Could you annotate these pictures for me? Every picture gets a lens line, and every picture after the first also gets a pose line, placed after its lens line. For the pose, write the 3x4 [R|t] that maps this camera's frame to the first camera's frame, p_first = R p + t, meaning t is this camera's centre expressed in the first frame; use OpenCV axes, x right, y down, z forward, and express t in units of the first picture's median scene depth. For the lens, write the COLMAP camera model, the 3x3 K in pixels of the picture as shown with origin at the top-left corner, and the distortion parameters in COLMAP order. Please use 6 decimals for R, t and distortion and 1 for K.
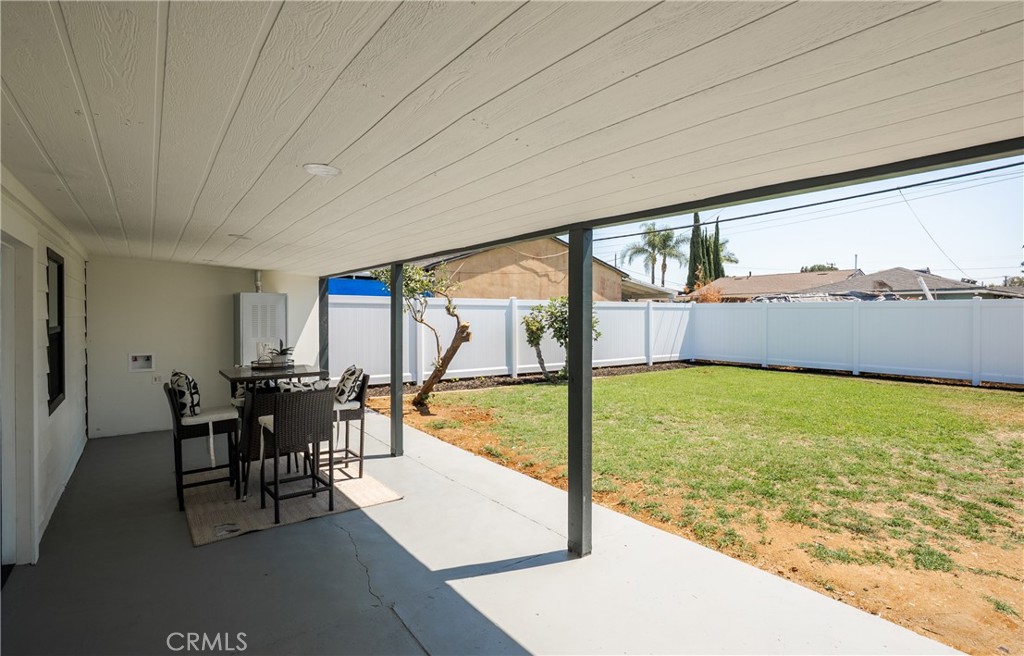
lens RADIAL K [[516.8, 0, 513.1], [0, 516.8, 321.7], [0, 0, 1]] dist [0.002636, 0.005287]
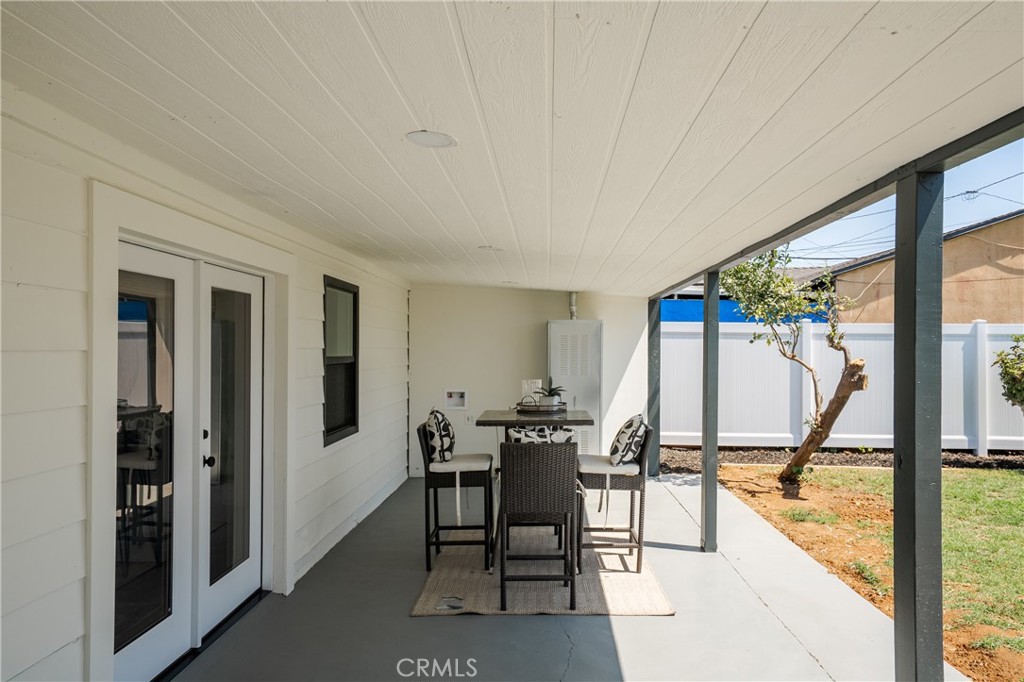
lens RADIAL K [[695.1, 0, 511.4], [0, 695.1, 343.6], [0, 0, 1]] dist [0.009971, 0.015626]
pose [[0.810322, -0.002206, -0.585980, 0.106160], [-0.011377, 0.999745, -0.019496, 0.005095], [0.585874, 0.022465, 0.810091, 0.091840]]
